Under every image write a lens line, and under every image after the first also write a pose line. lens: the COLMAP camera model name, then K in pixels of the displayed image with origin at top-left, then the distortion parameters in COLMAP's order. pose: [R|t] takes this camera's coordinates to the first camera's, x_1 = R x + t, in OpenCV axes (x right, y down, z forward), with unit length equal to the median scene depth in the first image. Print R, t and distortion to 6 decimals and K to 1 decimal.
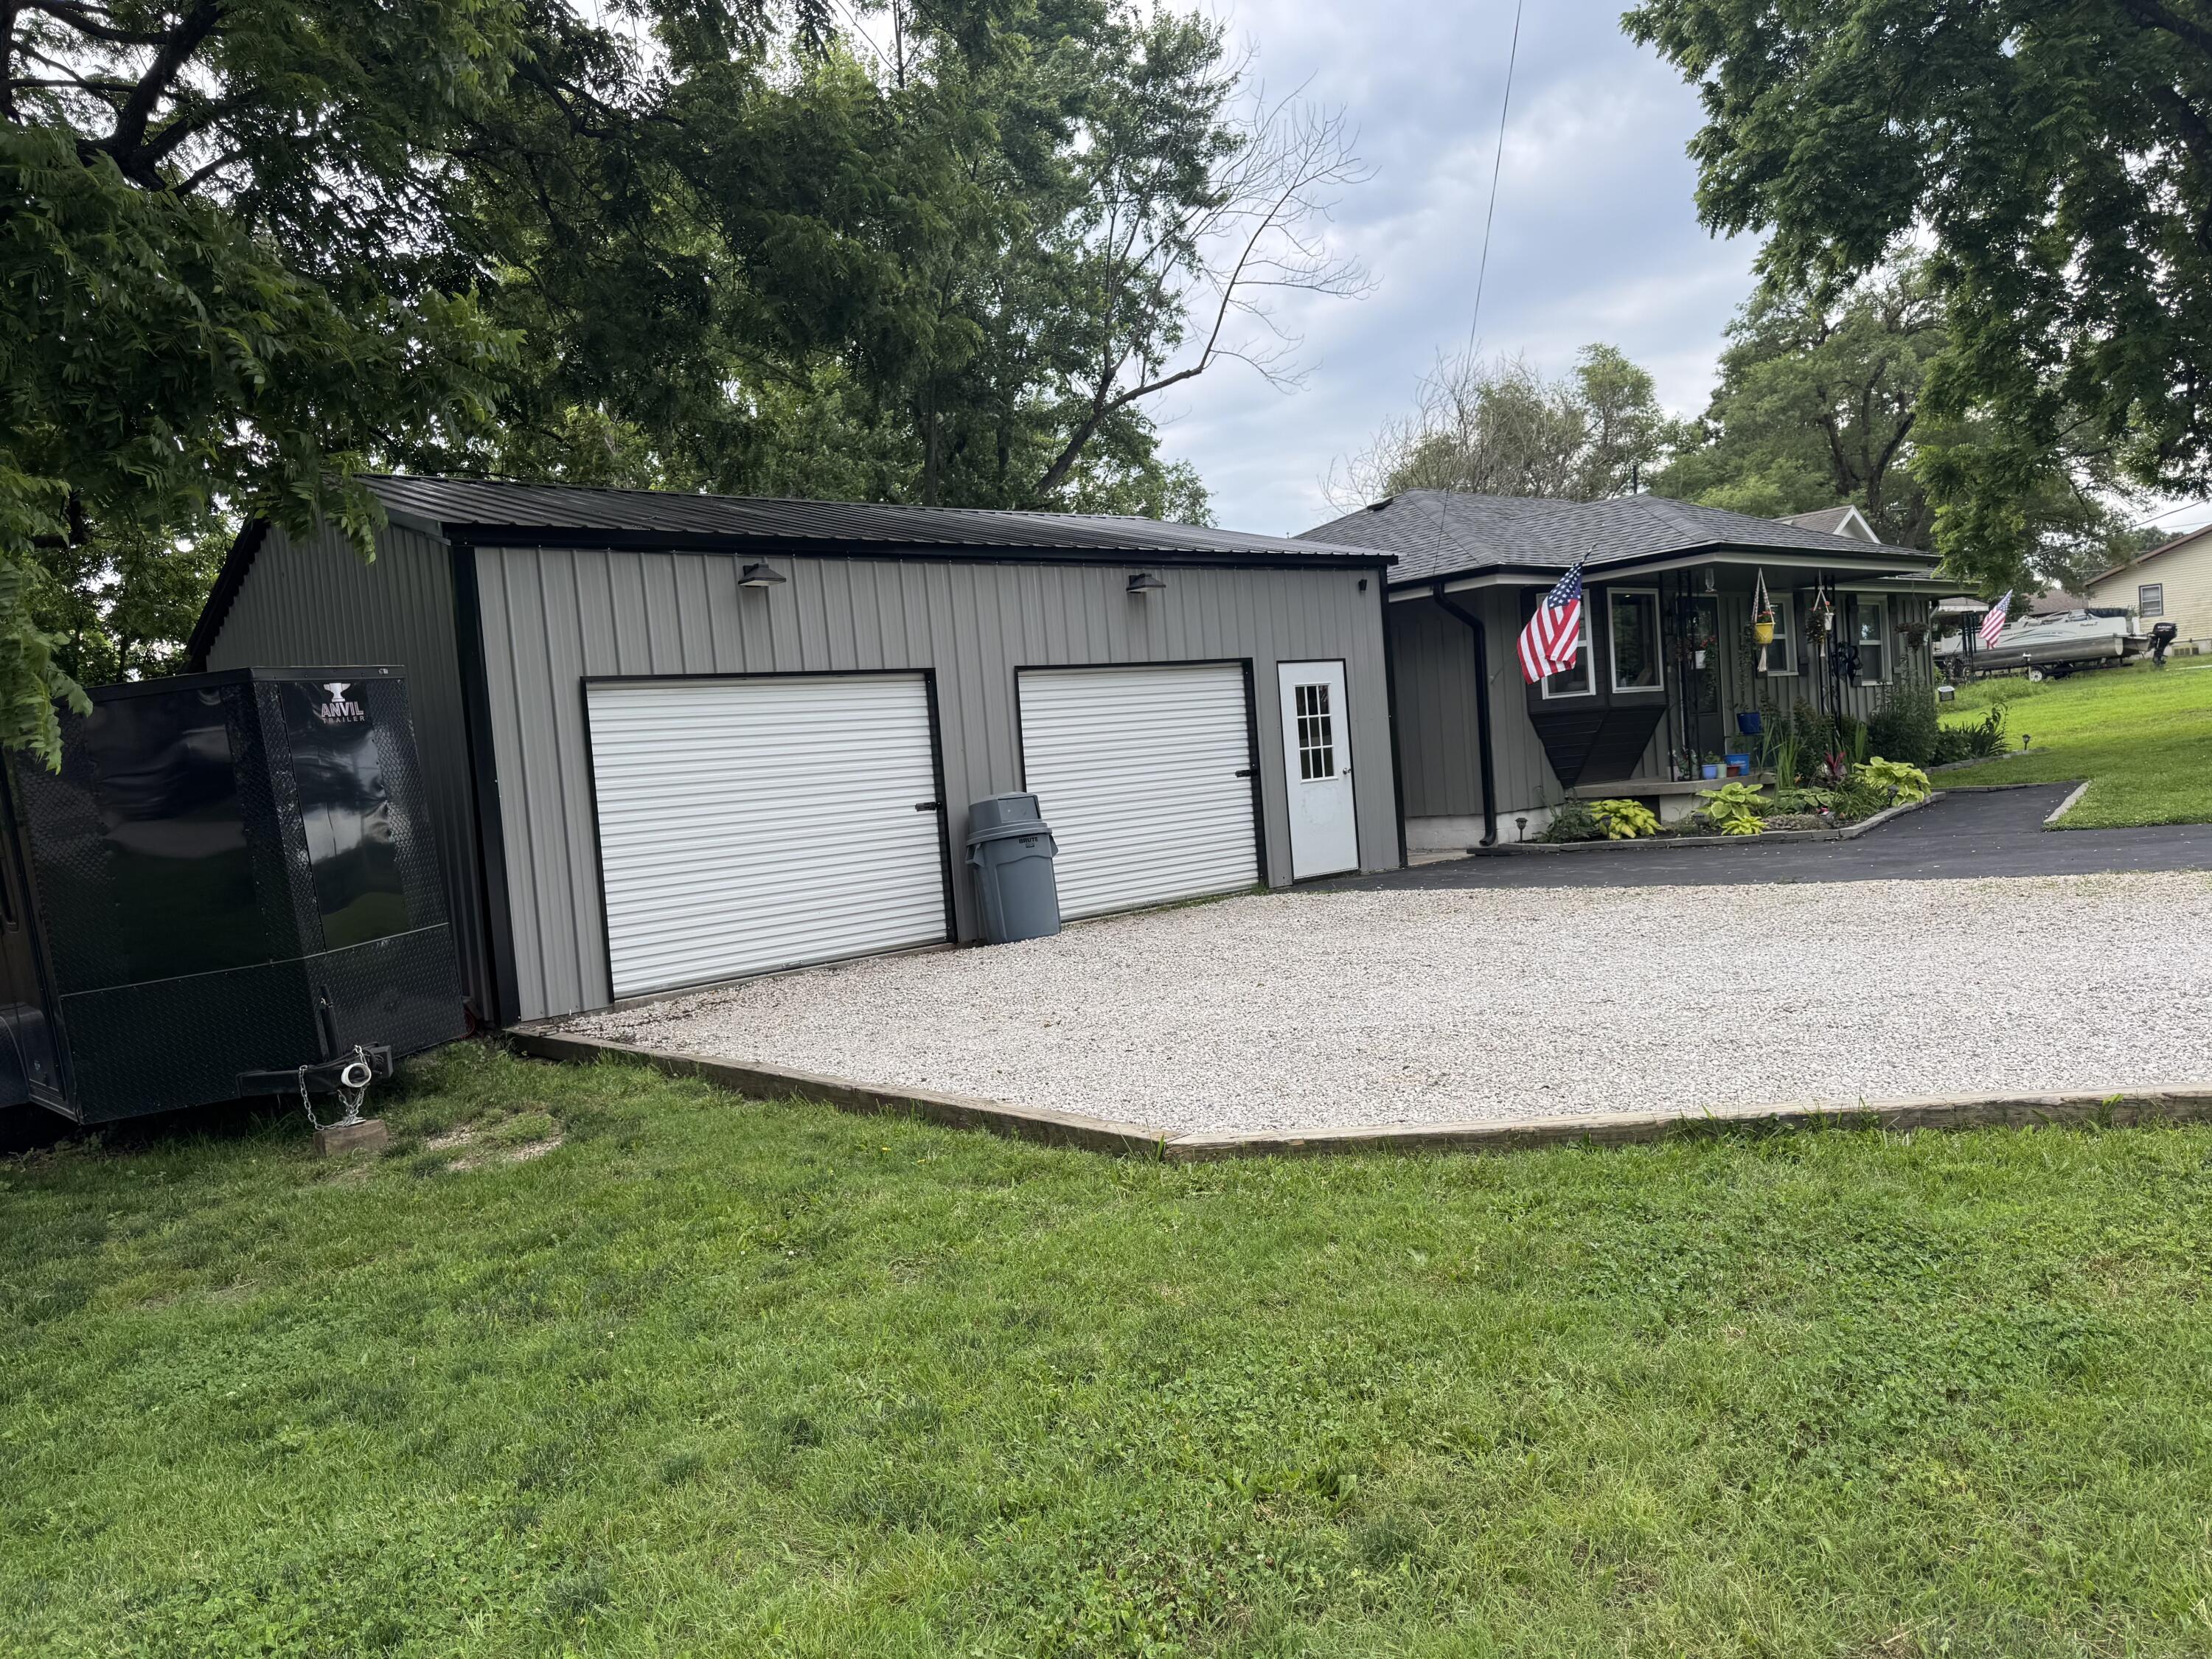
lens RADIAL K [[1559.0, 0, 1102.6], [0, 1559.0, 837.6], [0, 0, 1]] dist [0.058891, 0.000948]
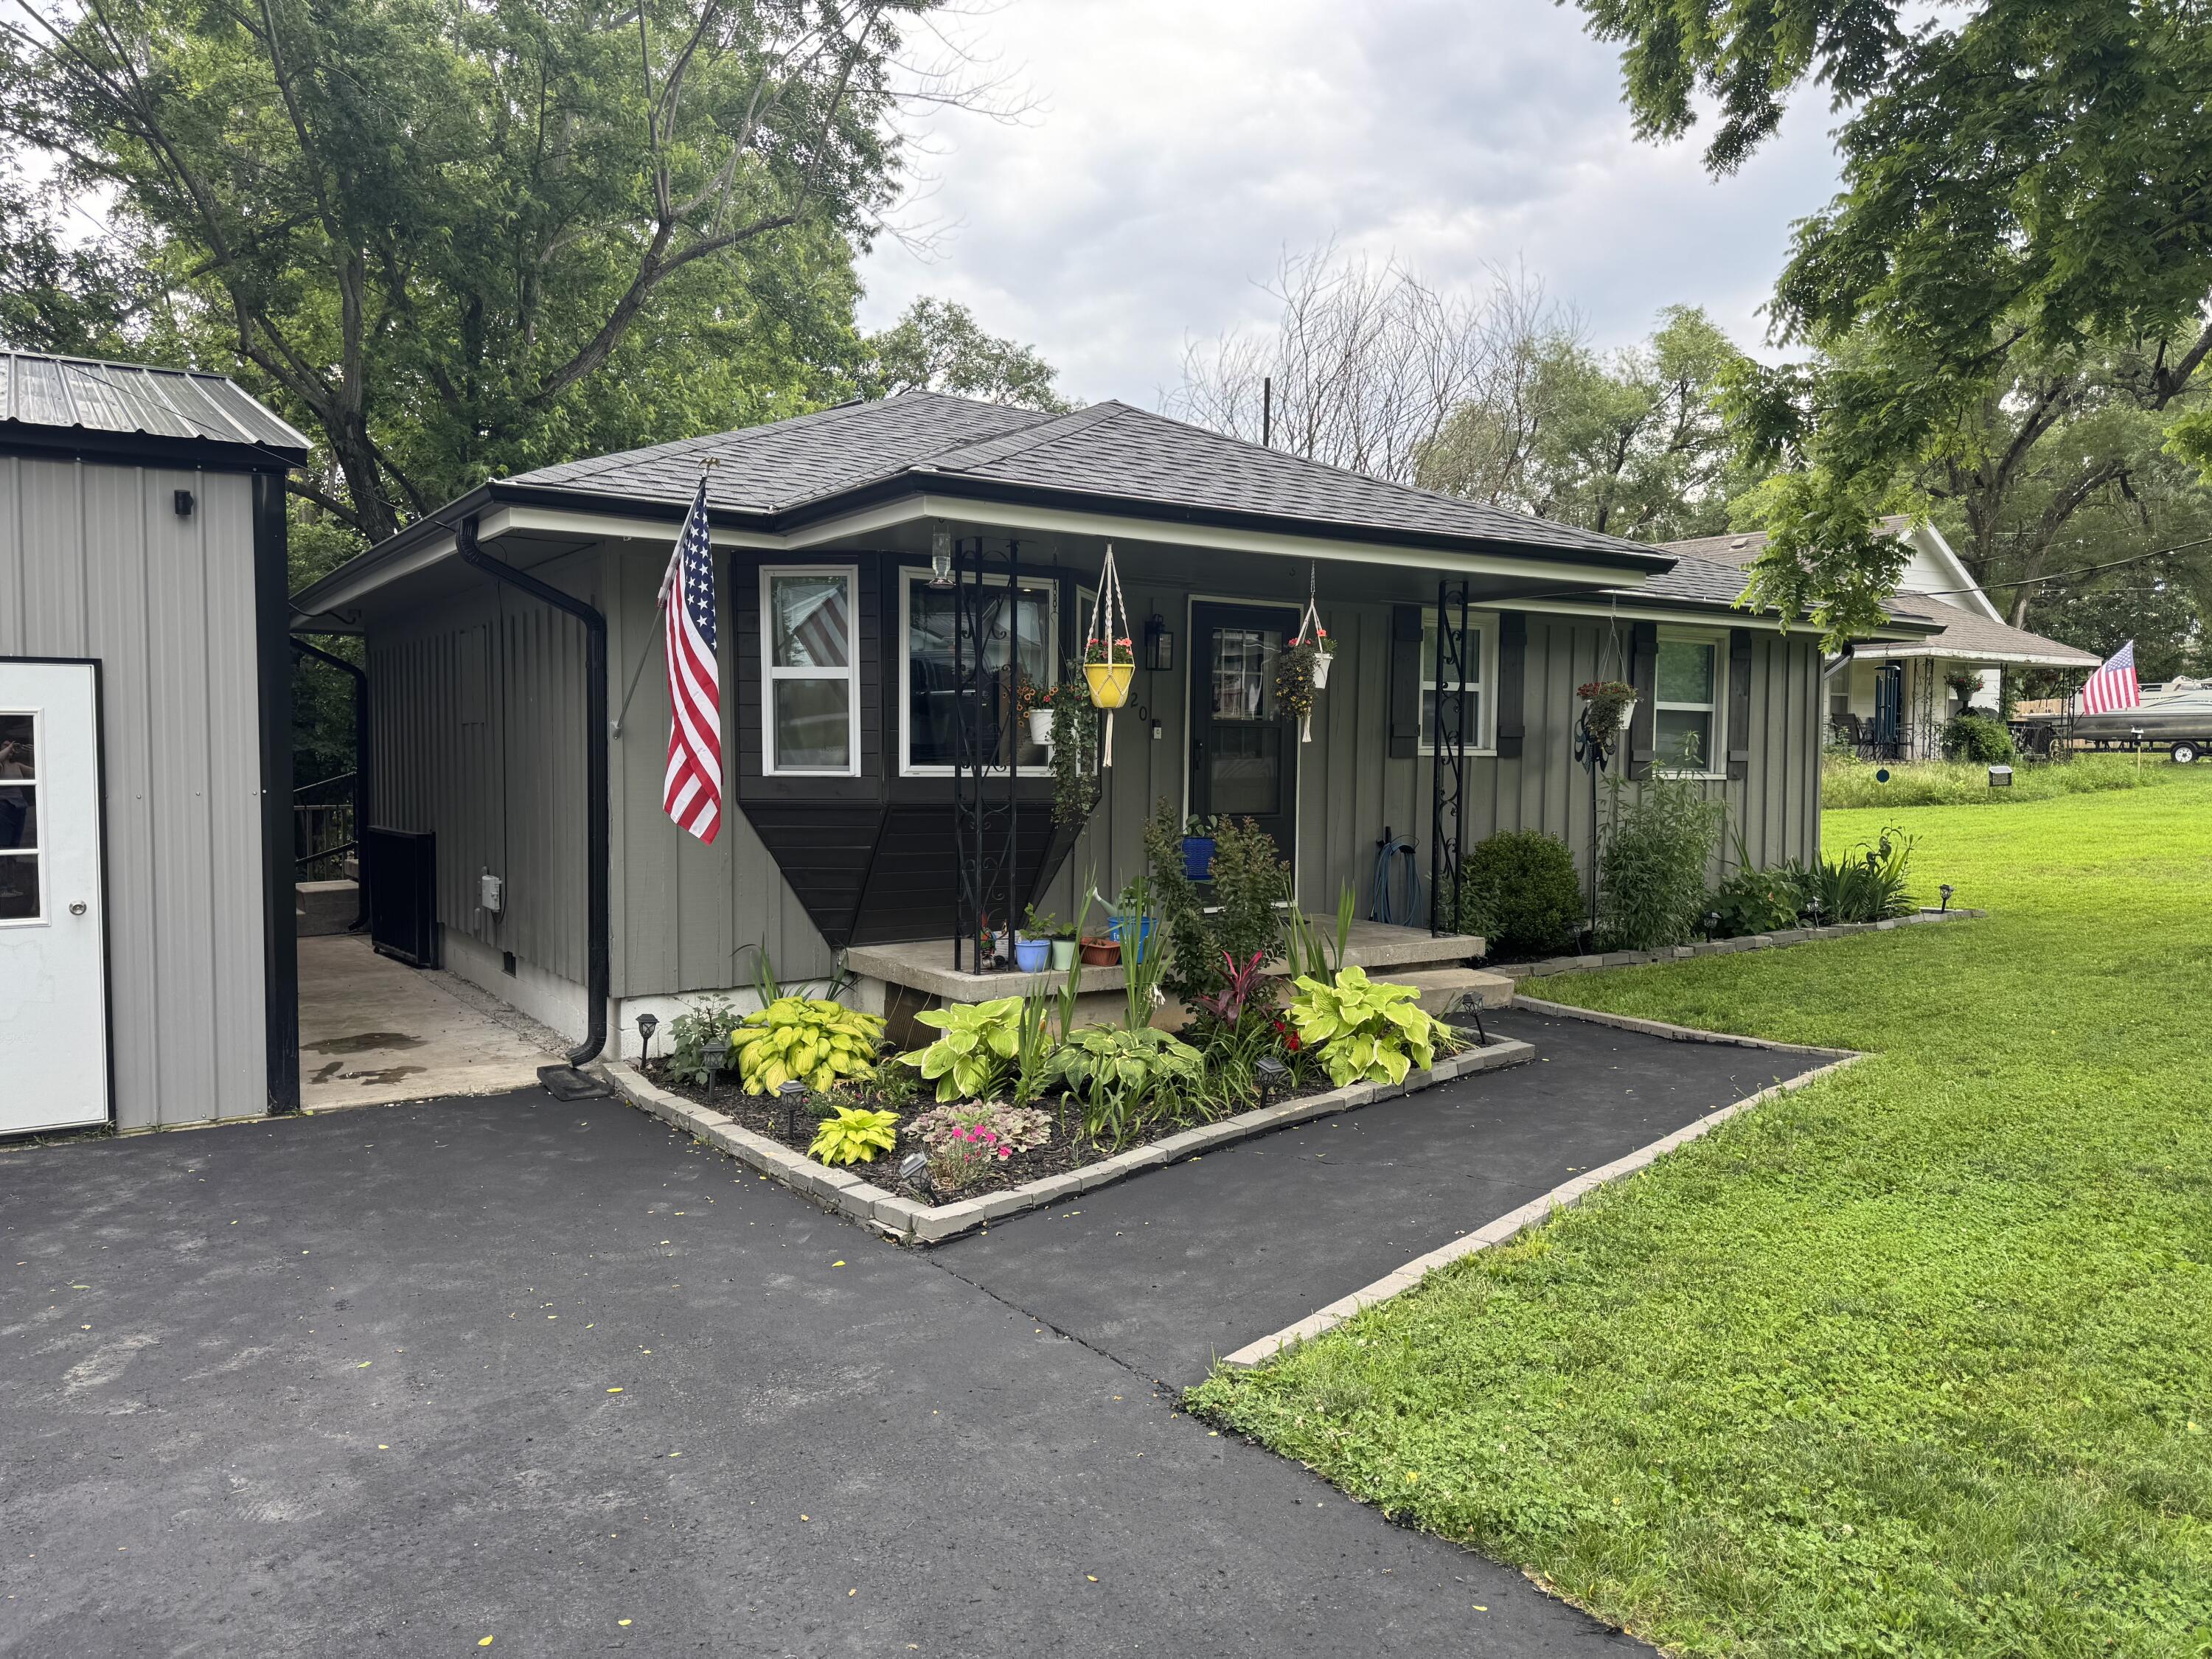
lens RADIAL K [[1559.0, 0, 1110.9], [0, 1559.0, 827.6], [0, 0, 1]] dist [0.058891, 0.000948]
pose [[0.990819, 0.090585, -0.100361, 0.327956], [-0.089655, 0.995878, 0.013754, -0.065514], [0.101193, -0.004630, 0.994856, 0.376841]]
